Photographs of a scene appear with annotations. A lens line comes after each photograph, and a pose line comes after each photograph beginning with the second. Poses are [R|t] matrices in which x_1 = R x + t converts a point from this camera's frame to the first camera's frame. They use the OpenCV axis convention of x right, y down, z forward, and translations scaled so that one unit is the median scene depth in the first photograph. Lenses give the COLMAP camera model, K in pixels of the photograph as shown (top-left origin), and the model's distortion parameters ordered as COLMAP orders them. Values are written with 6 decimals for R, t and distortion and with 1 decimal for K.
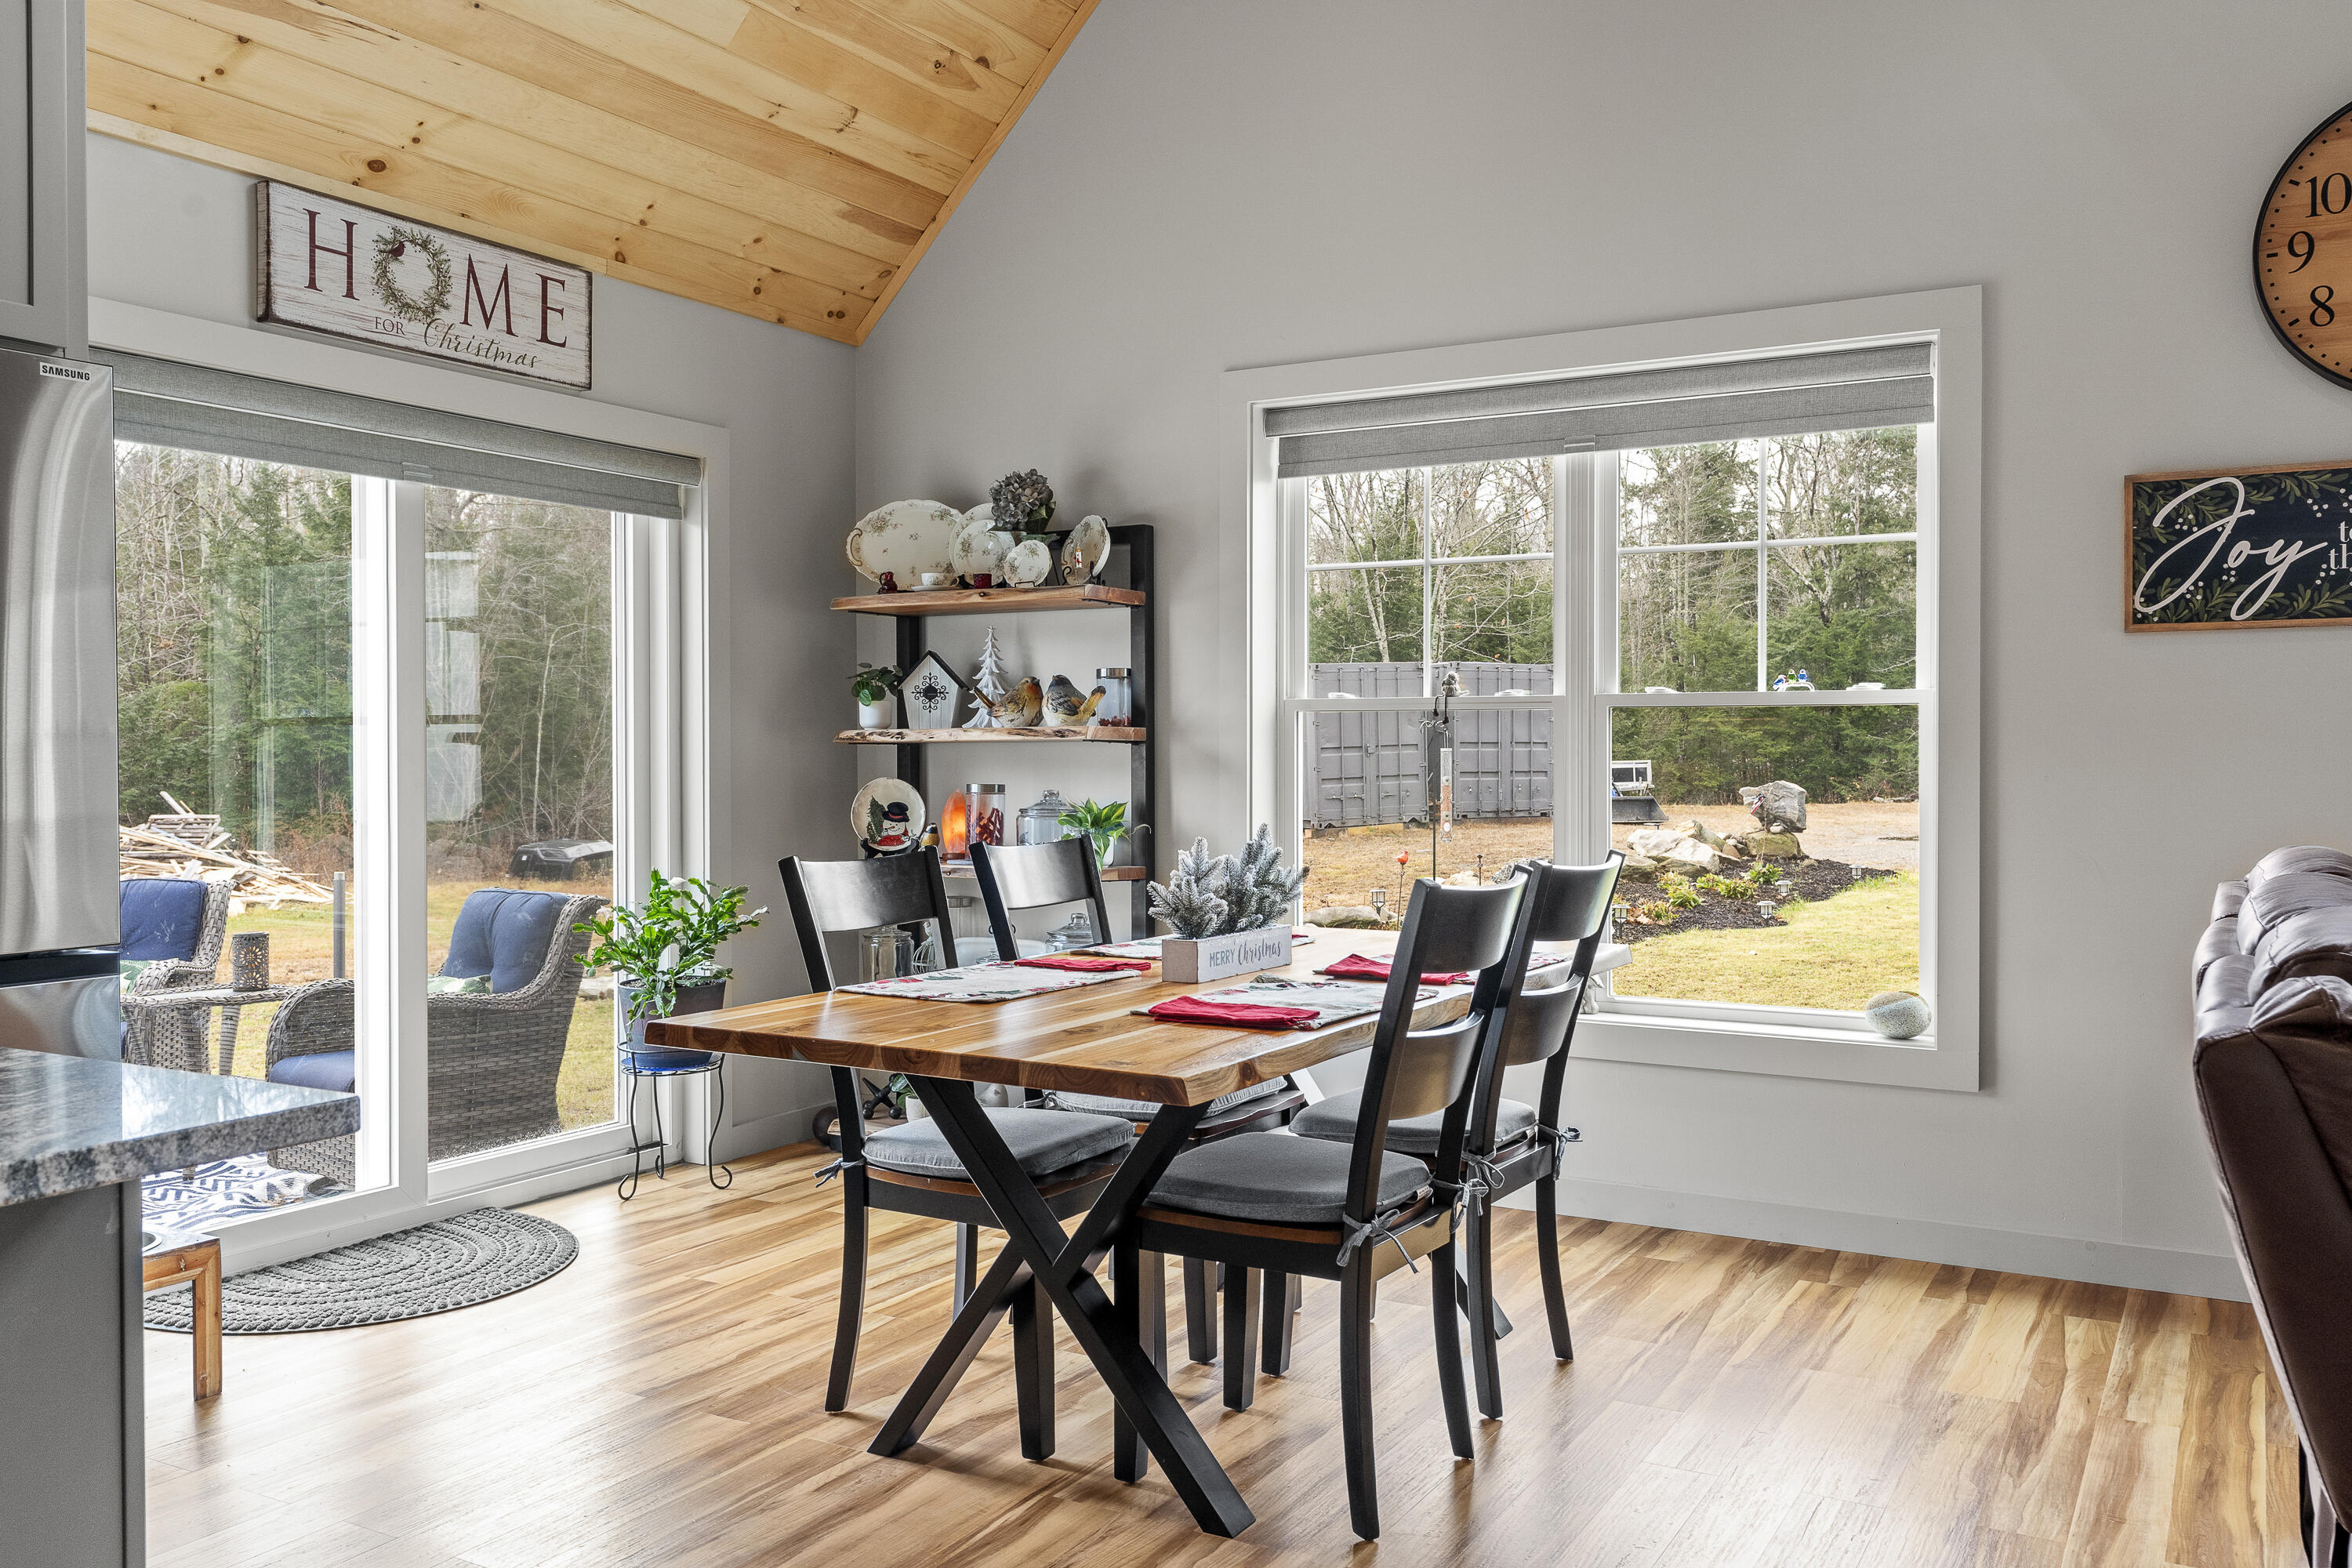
lens RADIAL K [[1872.7, 0, 1173.8], [0, 1872.7, 758.4], [0, 0, 1]] dist [0.003958, 0.004395]
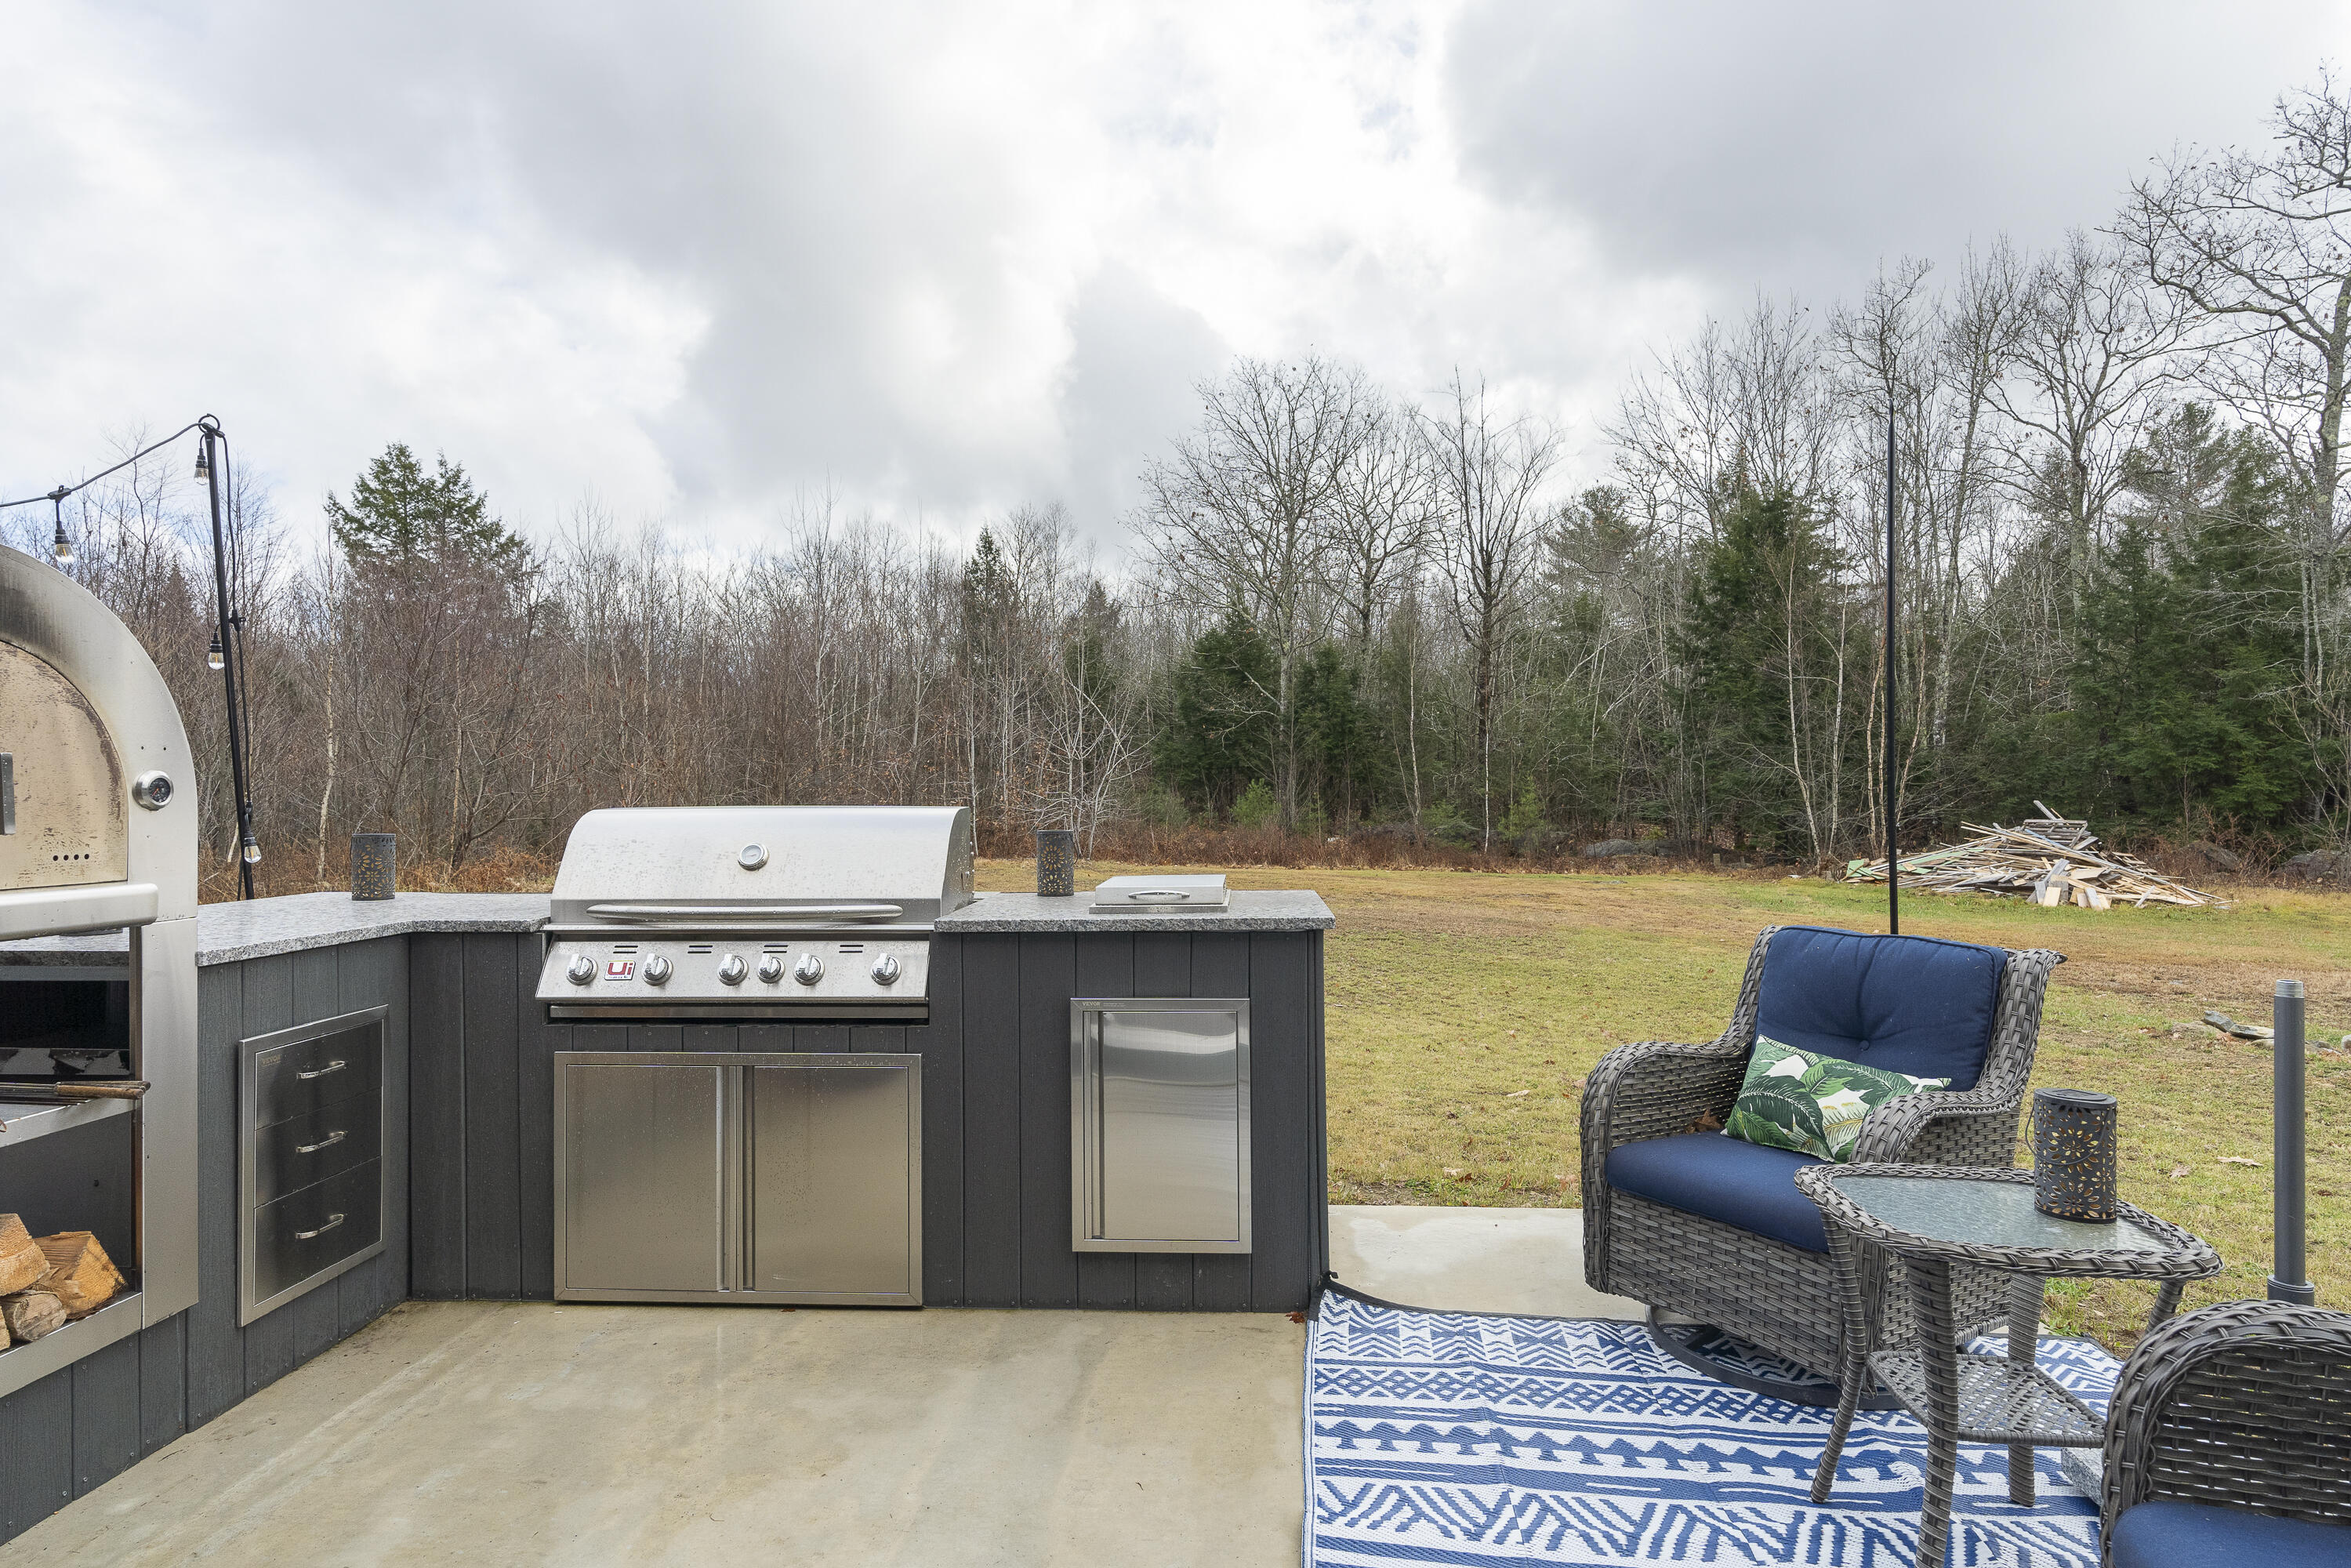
lens RADIAL K [[1271.1, 0, 1174.1], [0, 1271.1, 786.3], [0, 0, 1]] dist [-0.001235, 0.001878]
pose [[0.455725, 0.004825, -0.890108, -0.057583], [0.001962, 0.999977, 0.006425, 0.002158], [0.890119, -0.004674, 0.455705, 0.120767]]
